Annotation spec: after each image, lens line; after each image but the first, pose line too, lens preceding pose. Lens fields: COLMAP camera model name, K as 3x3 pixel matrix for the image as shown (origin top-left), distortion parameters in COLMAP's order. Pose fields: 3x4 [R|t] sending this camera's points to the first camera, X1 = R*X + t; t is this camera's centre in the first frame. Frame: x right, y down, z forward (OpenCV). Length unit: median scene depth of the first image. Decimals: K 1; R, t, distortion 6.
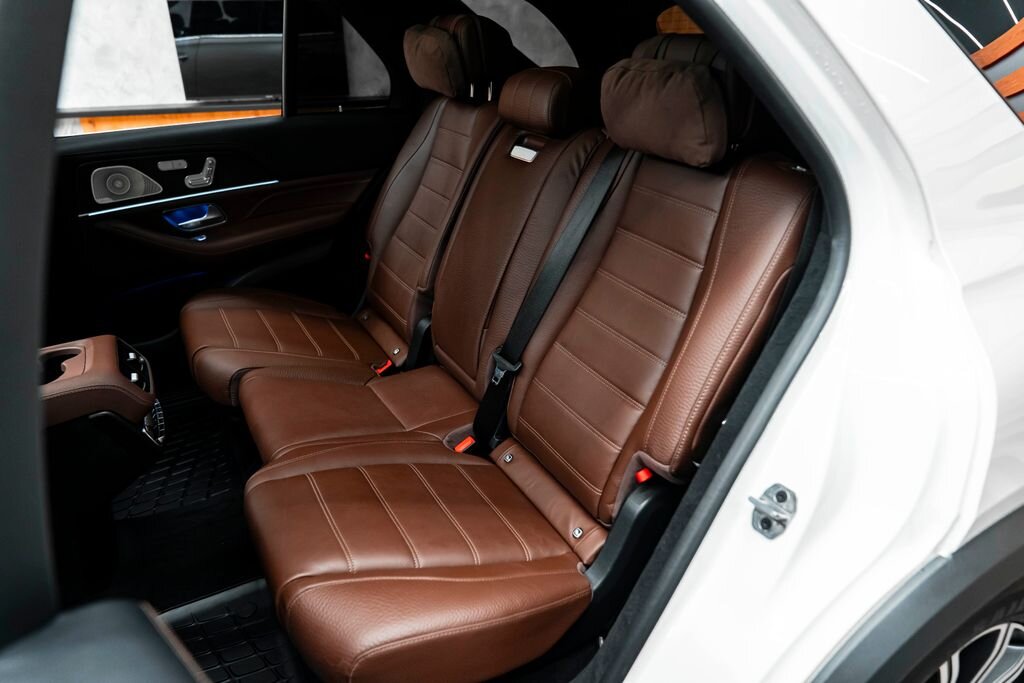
lens RADIAL K [[682.5, 0, 512.0], [0, 682.5, 341.5], [0, 0, 1]] dist [0.002164, 0.001203]
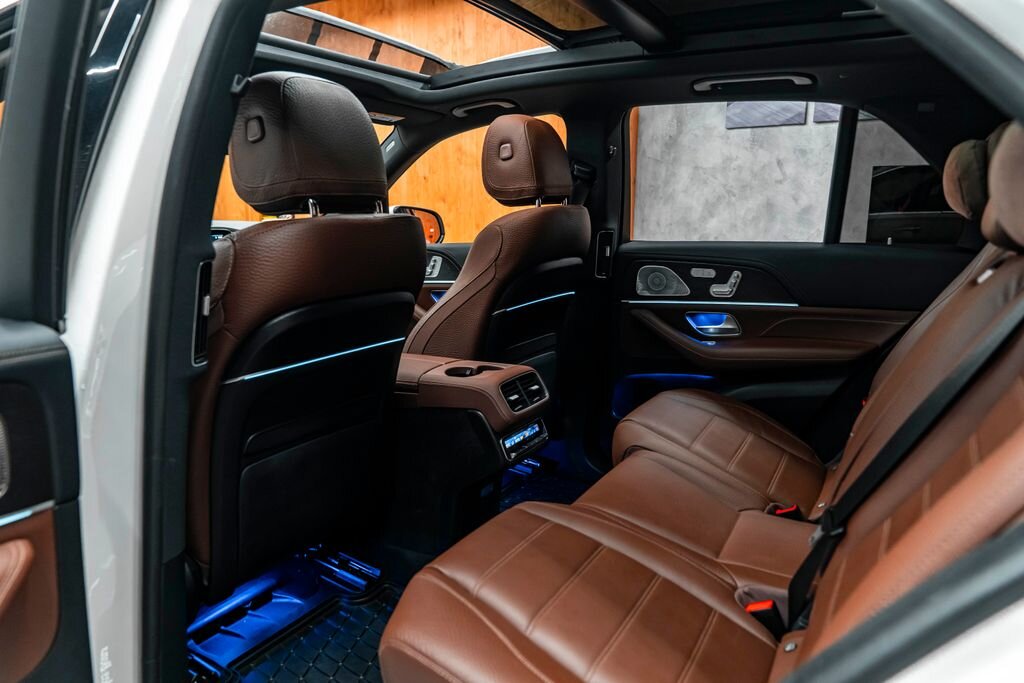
lens RADIAL K [[682.5, 0, 512.0], [0, 682.5, 341.5], [0, 0, 1]] dist [0.002164, 0.001203]
pose [[0.539750, 0.184768, -0.821298, 0.268003], [-0.375679, 0.925946, -0.038582, 0.004515], [0.753349, 0.329369, 0.569193, 0.171428]]
